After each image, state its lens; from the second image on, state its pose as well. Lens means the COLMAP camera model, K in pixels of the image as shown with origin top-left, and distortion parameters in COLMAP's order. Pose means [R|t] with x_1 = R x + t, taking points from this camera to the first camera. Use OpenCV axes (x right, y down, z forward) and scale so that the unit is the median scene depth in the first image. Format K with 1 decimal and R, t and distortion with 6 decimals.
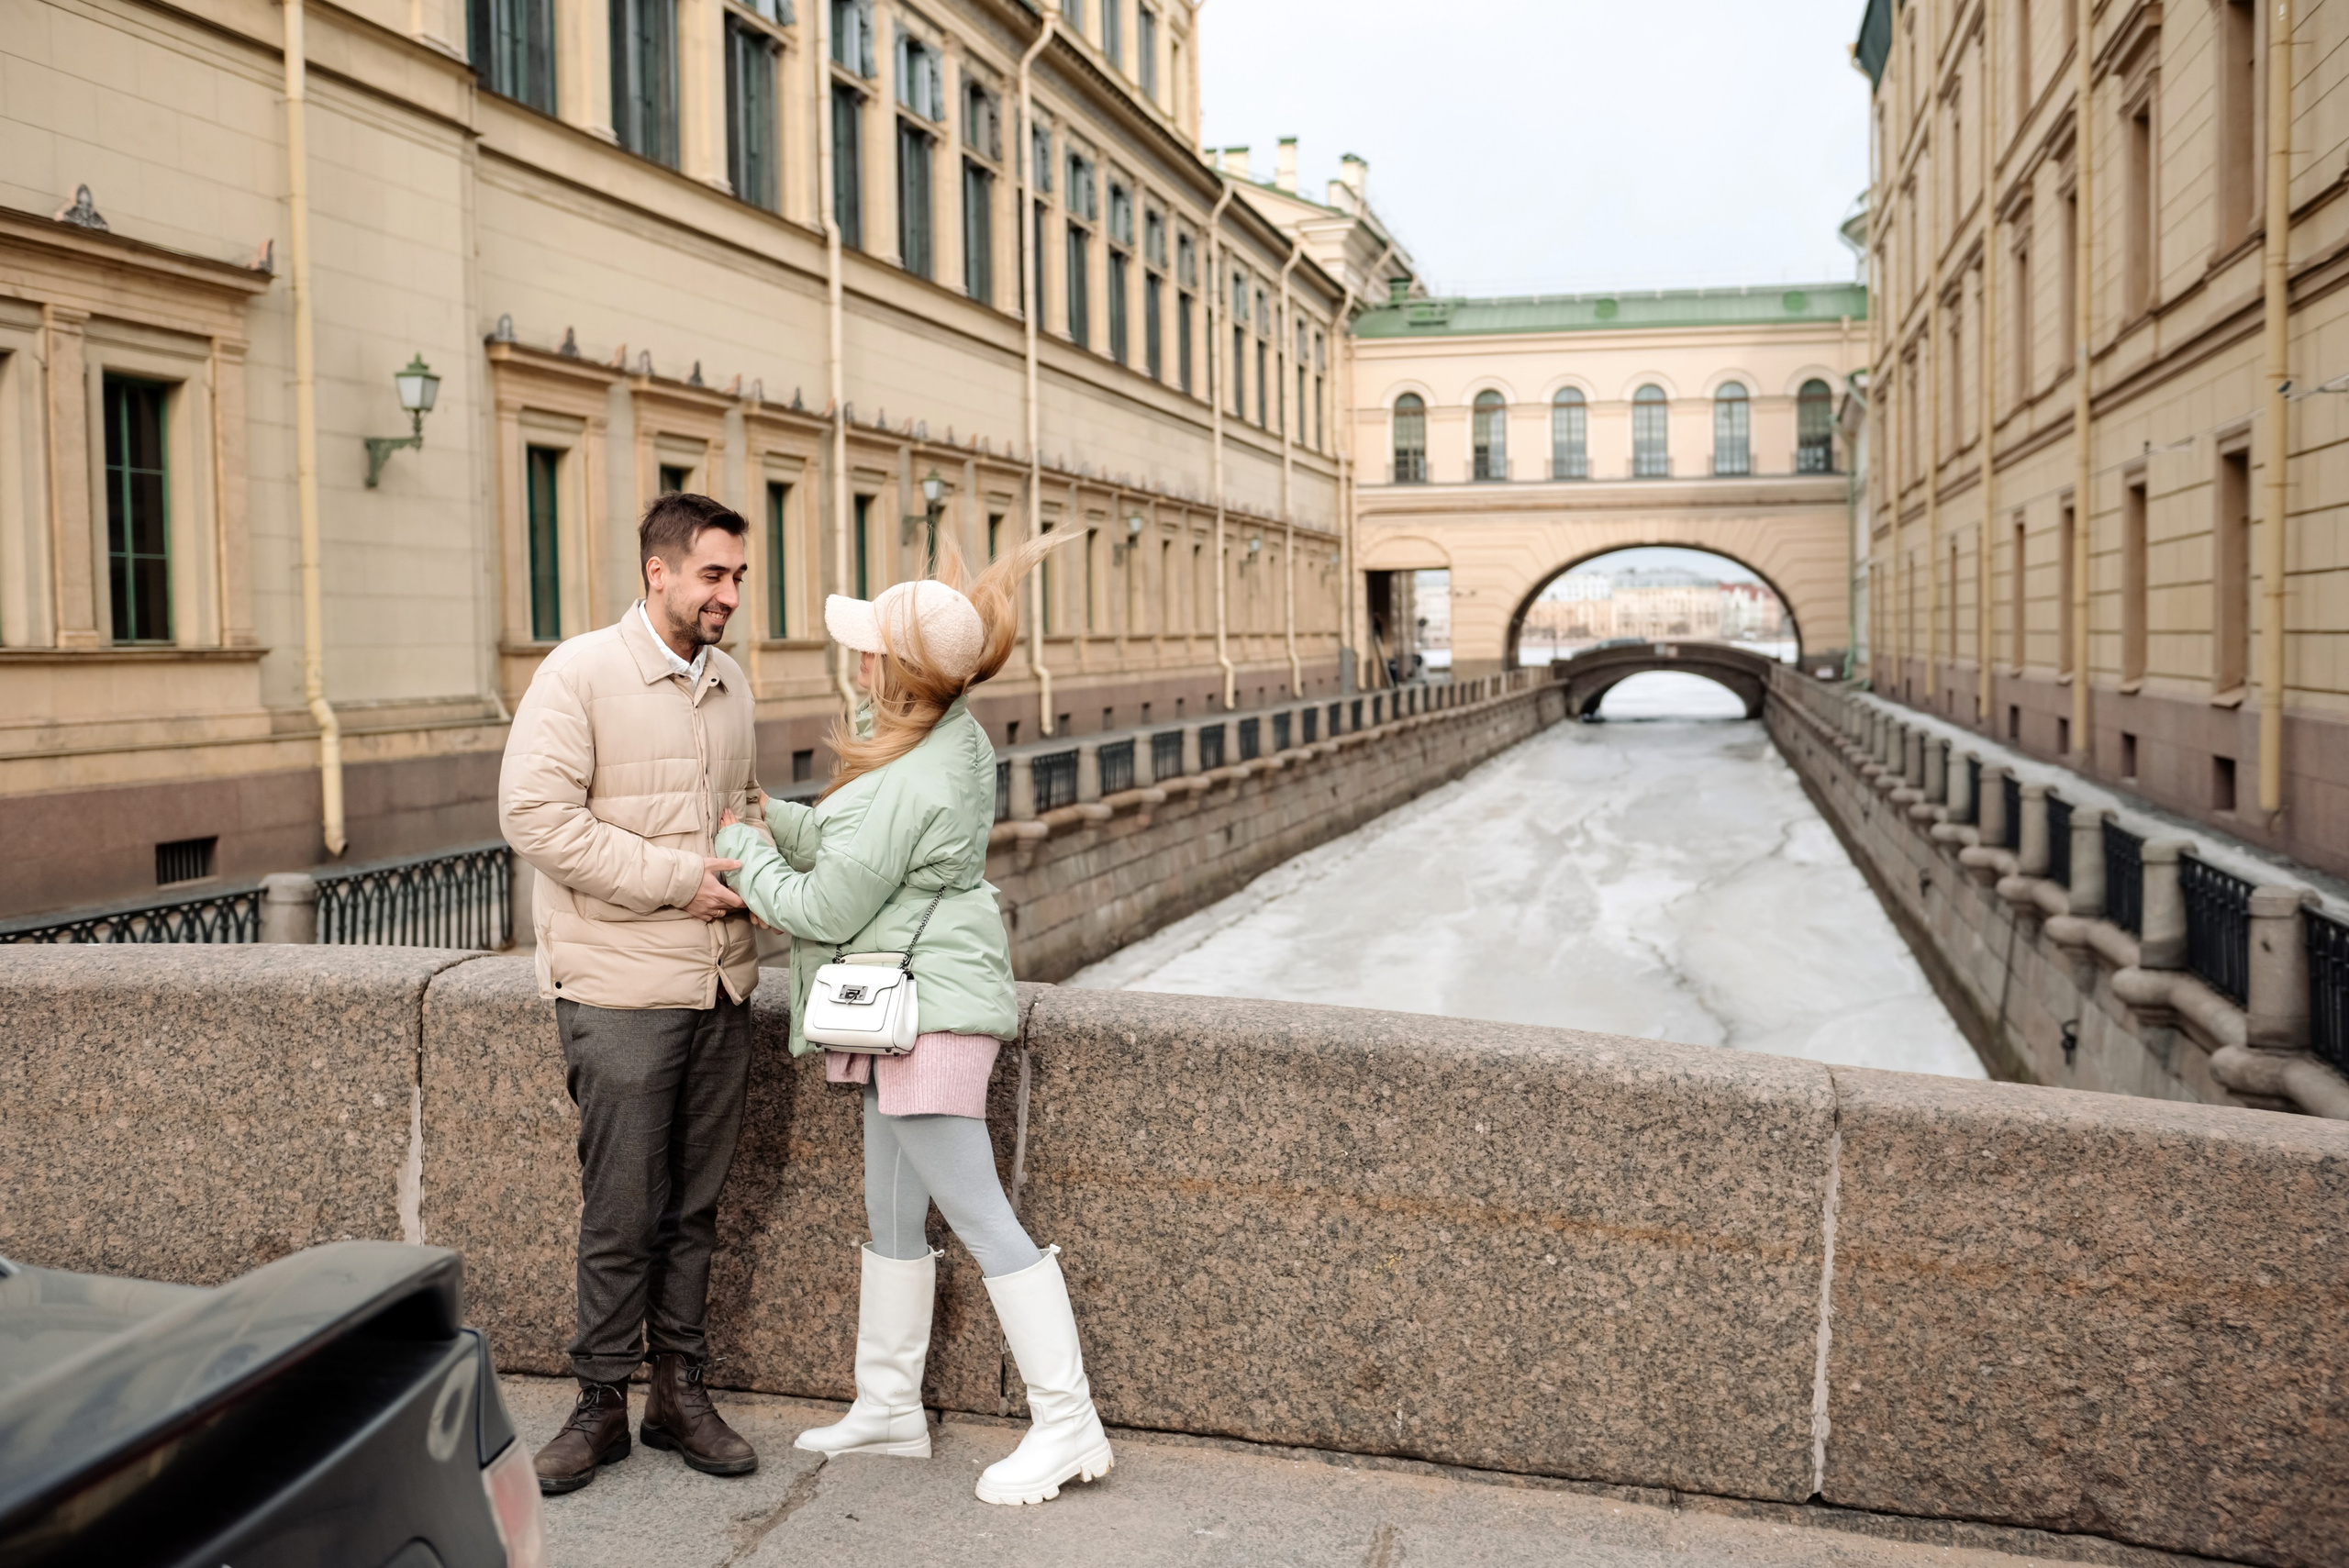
lens RADIAL K [[2692.9, 0, 1157.1], [0, 2692.9, 785.5], [0, 0, 1]] dist [0.005212, -0.023200]
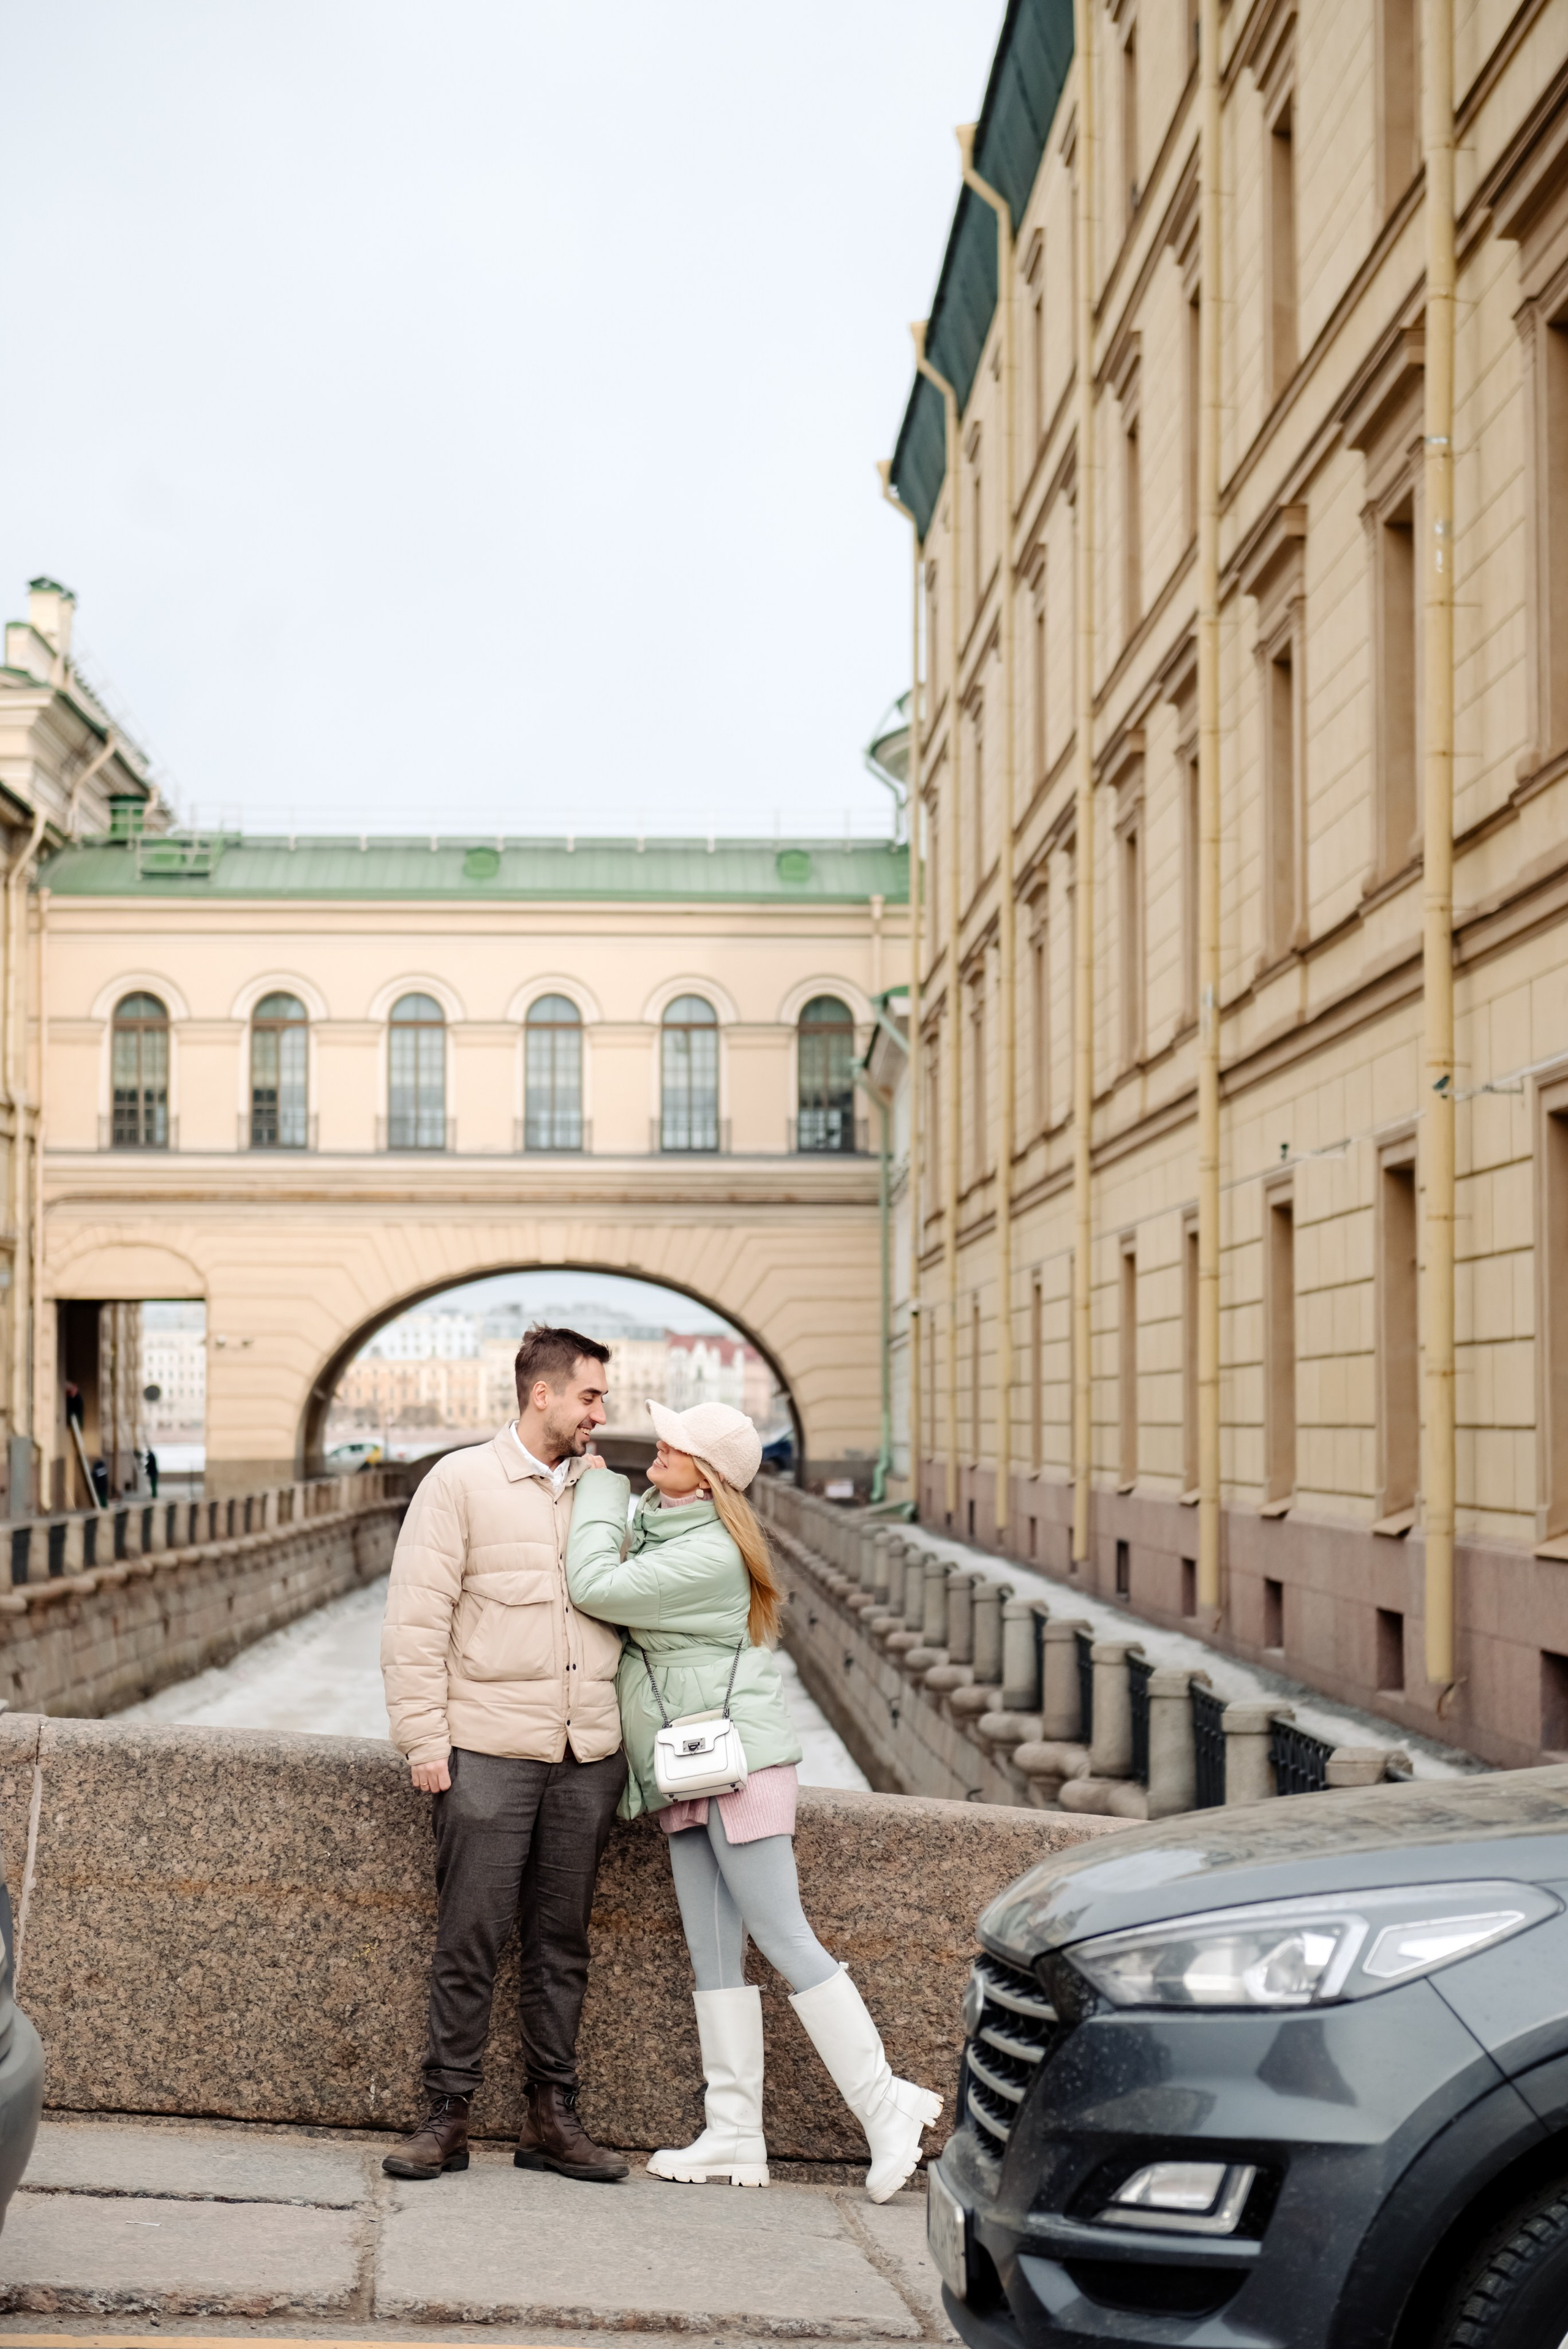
lens RADIAL K [[2693.0, 0, 753.7], [0, 2693.0, 1197.6], [0, 0, 1]] dist [0.005212, -0.023200]
pose [[0.971046, 0.034172, 0.236435, 0.085285], [-0.003008, 0.991387, -0.130929, -0.027424], [-0.238873, 0.126427, 0.962786, 0.416674]]
